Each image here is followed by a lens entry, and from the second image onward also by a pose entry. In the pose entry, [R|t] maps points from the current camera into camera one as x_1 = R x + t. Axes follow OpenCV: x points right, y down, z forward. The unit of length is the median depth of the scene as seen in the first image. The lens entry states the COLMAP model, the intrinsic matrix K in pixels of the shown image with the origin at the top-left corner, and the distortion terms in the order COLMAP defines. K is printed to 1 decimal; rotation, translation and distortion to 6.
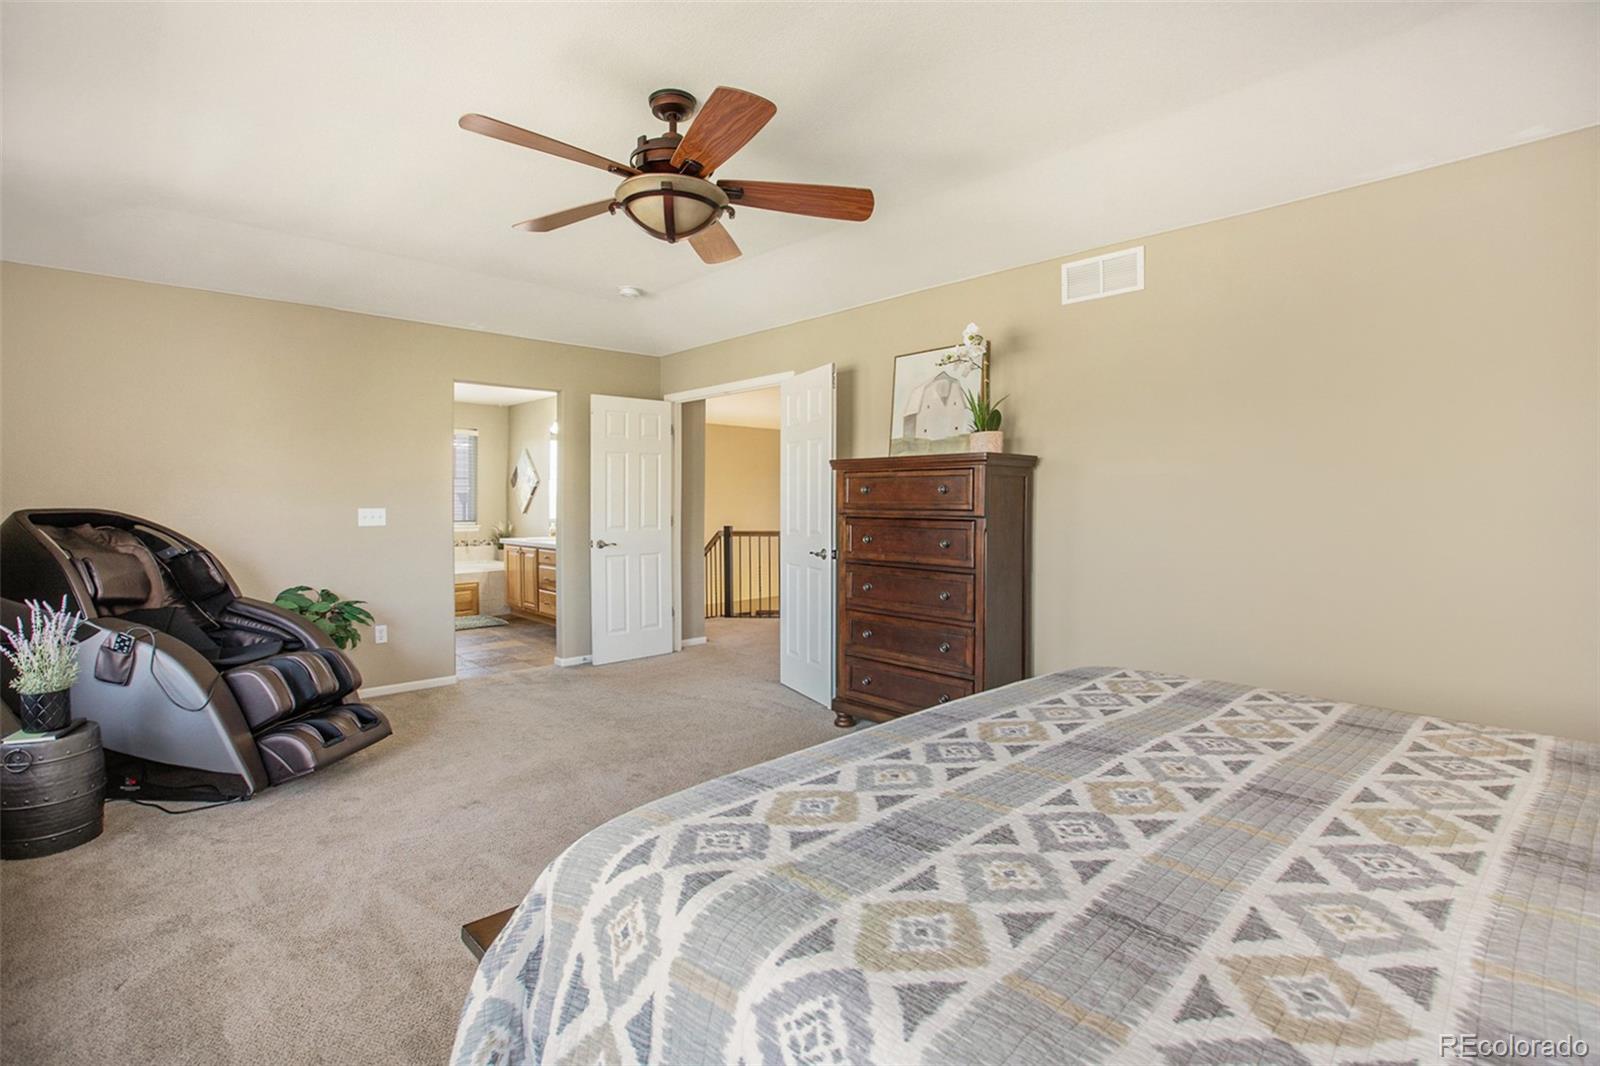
lens RADIAL K [[738.3, 0, 802.3], [0, 738.3, 493.6], [0, 0, 1]] dist [-0.057647, 0.000227]
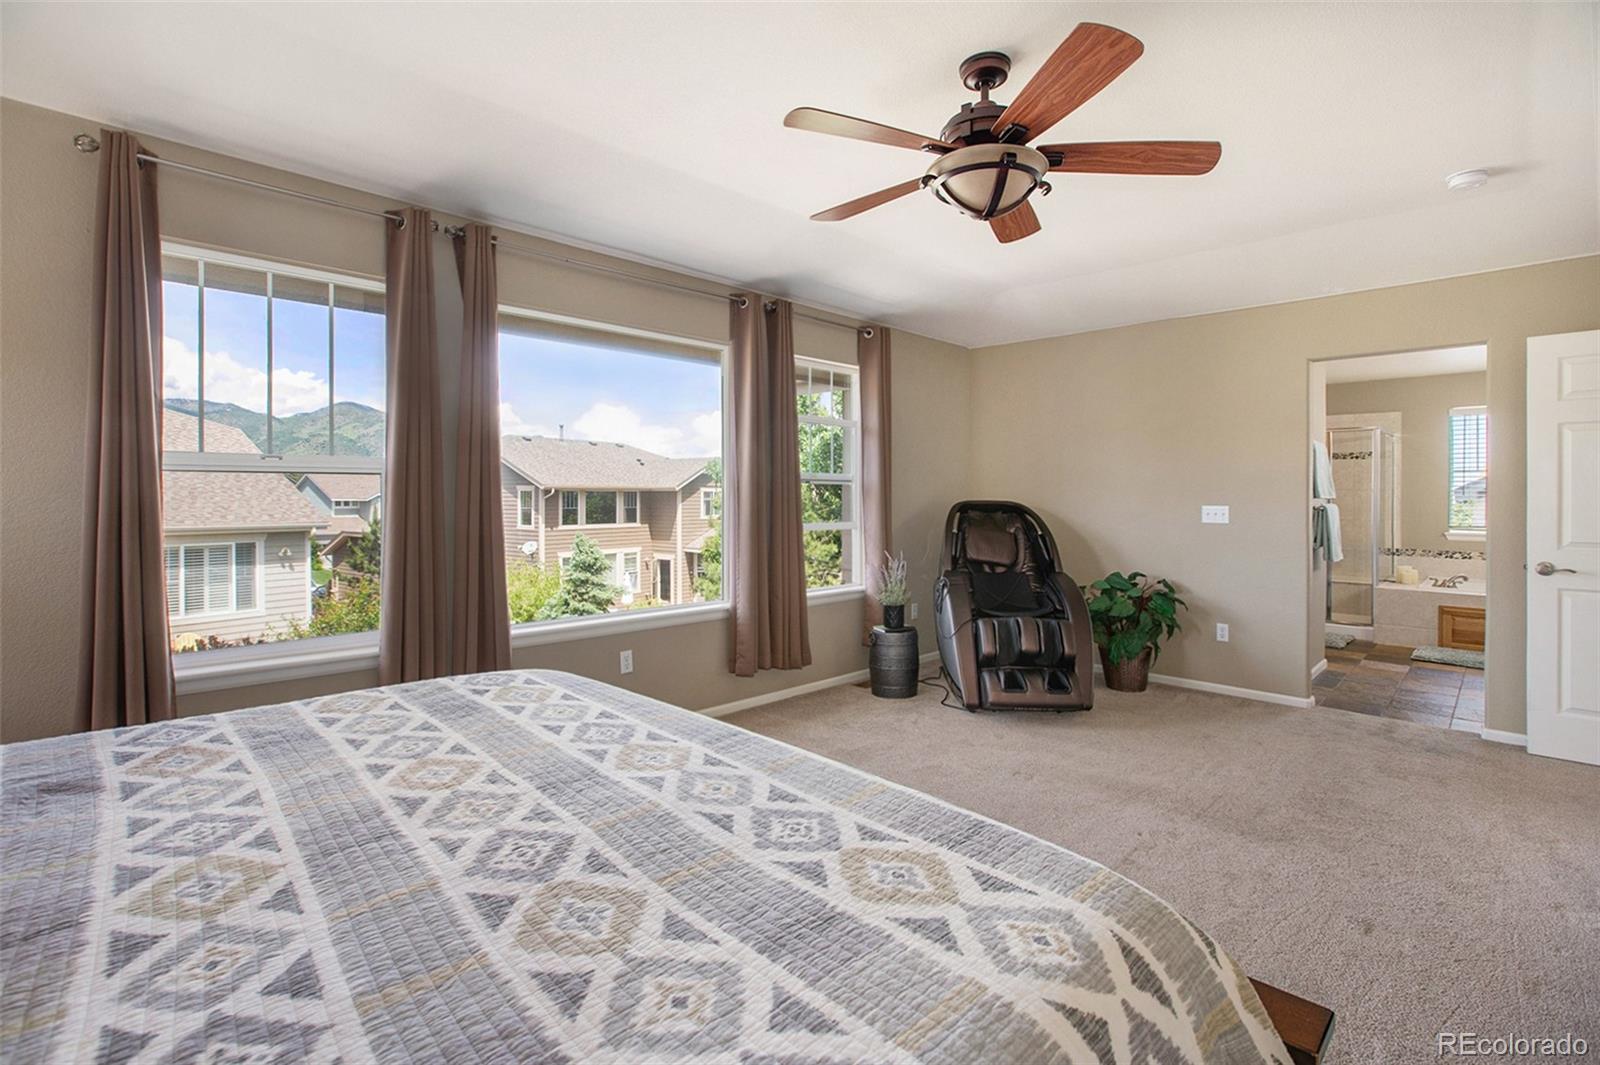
lens RADIAL K [[725.4, 0, 799.2], [0, 725.4, 499.8], [0, 0, 1]] dist [-0.027530, -0.000182]
pose [[0.000444, 0.010935, -0.999940, 0.435865], [0.002308, 0.999938, 0.010936, 0.000507], [0.999997, -0.002313, 0.000418, 0.454206]]
